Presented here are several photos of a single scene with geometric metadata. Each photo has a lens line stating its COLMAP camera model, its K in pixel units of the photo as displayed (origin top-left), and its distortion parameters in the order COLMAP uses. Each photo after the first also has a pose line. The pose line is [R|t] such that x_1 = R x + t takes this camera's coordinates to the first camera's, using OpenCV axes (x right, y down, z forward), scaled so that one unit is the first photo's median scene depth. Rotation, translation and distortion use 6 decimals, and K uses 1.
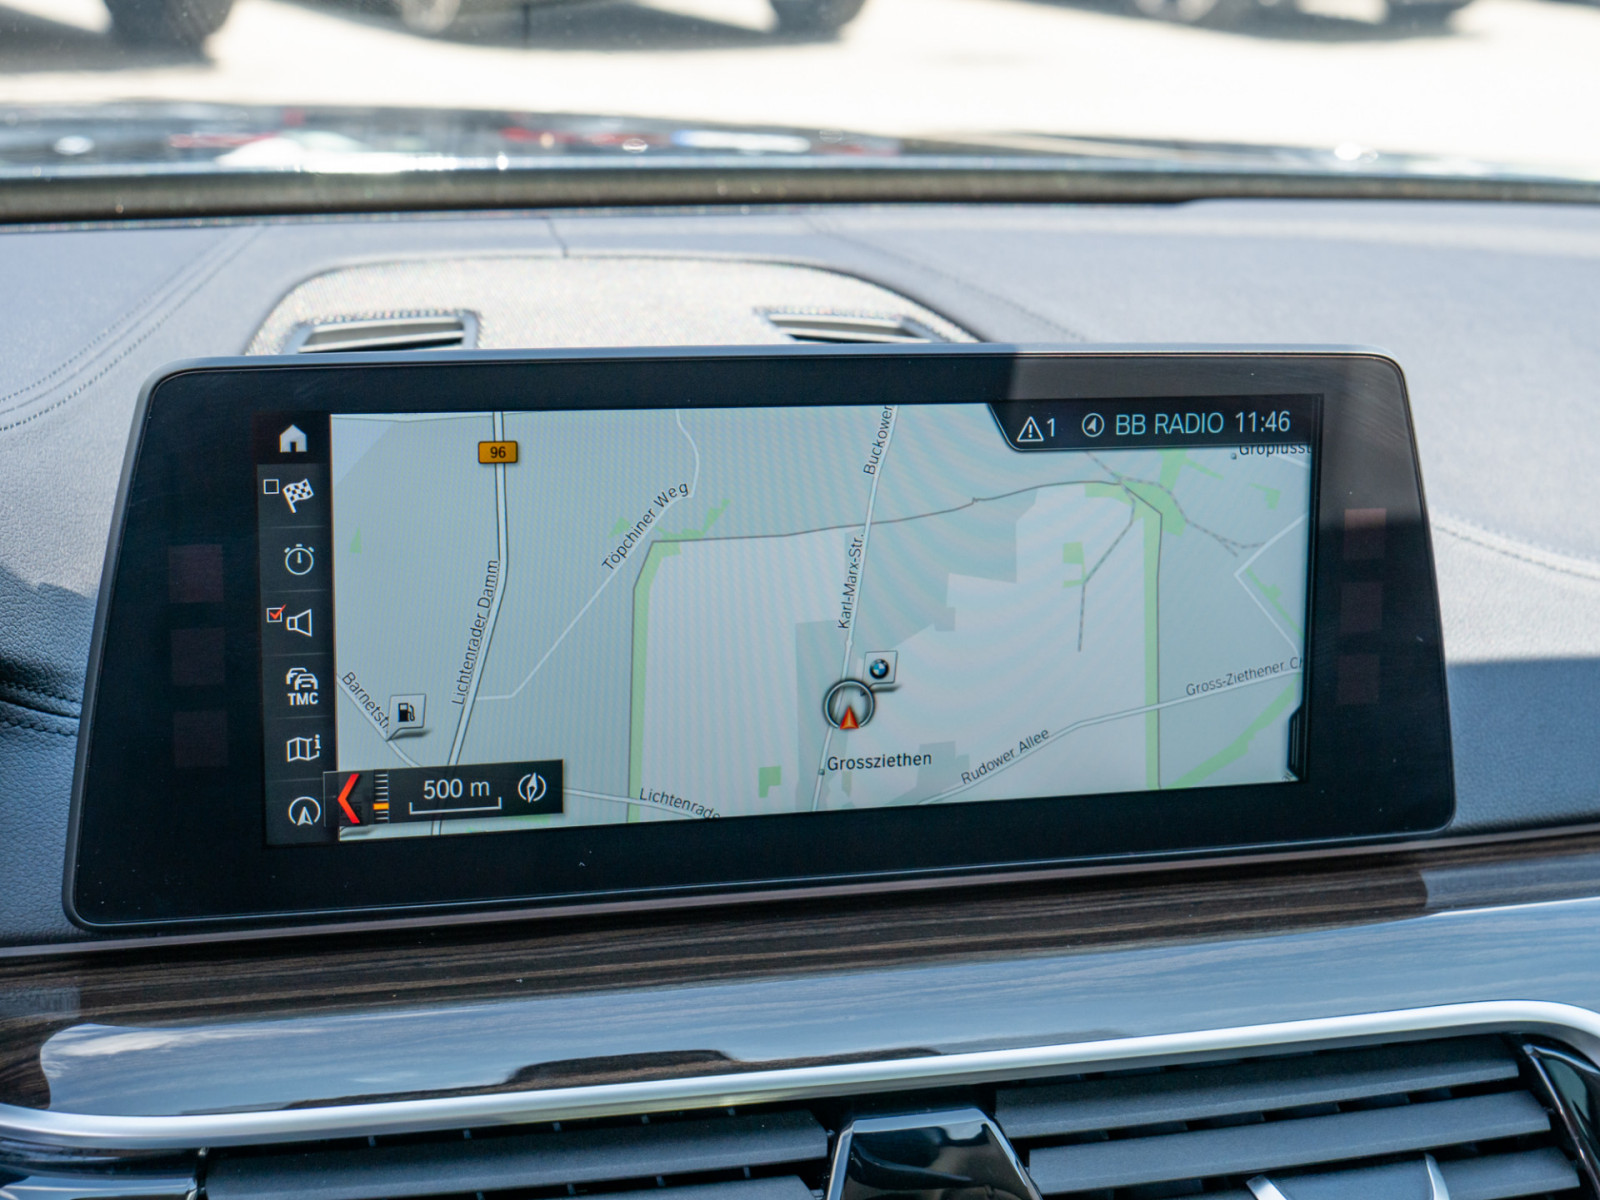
lens RADIAL K [[2629.3, 0, 800.0], [0, 2629.3, 600.0], [0, 0, 1]] dist [0.004433, -0.060094]
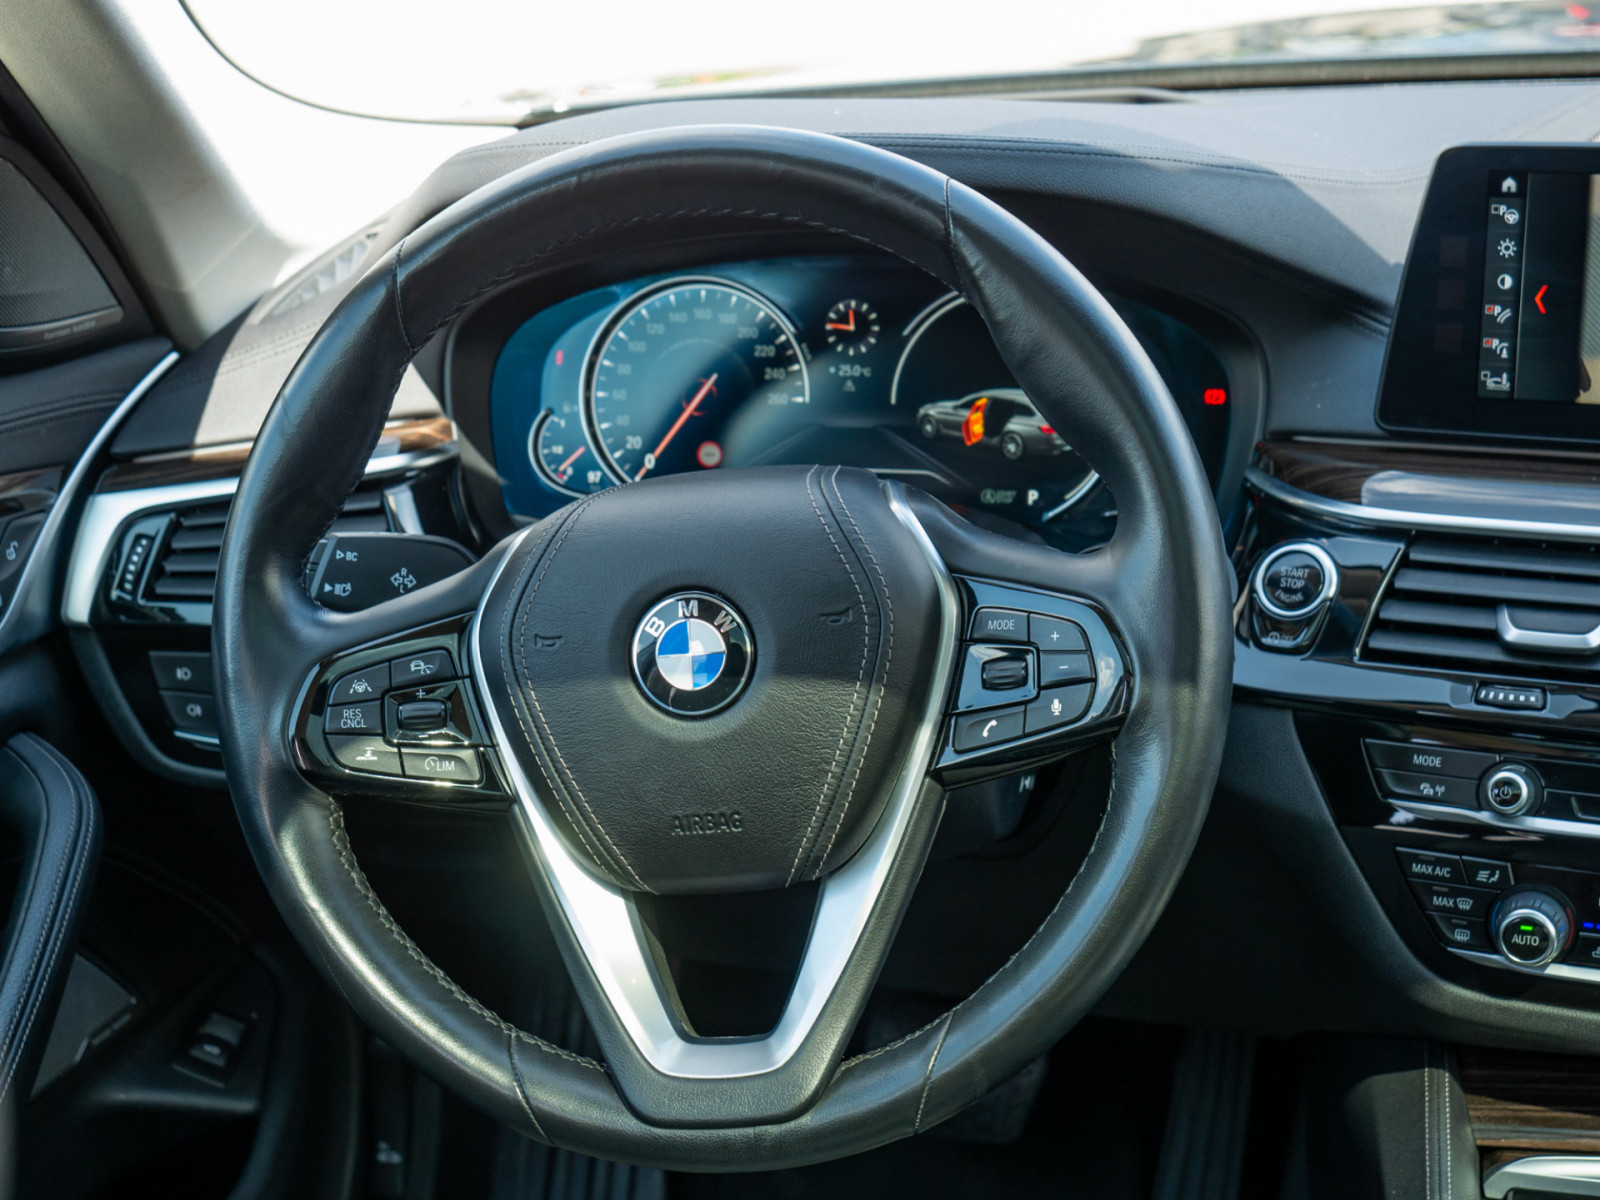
lens RADIAL K [[2863.2, 0, 800.0], [0, 2863.2, 600.0], [0, 0, 1]] dist [0.012848, 0.042857]
pose [[0.793630, 0.116877, -0.597069, 0.672417], [-0.103777, 0.992998, 0.056439, 0.173044], [0.599484, 0.017171, 0.800202, -0.974671]]
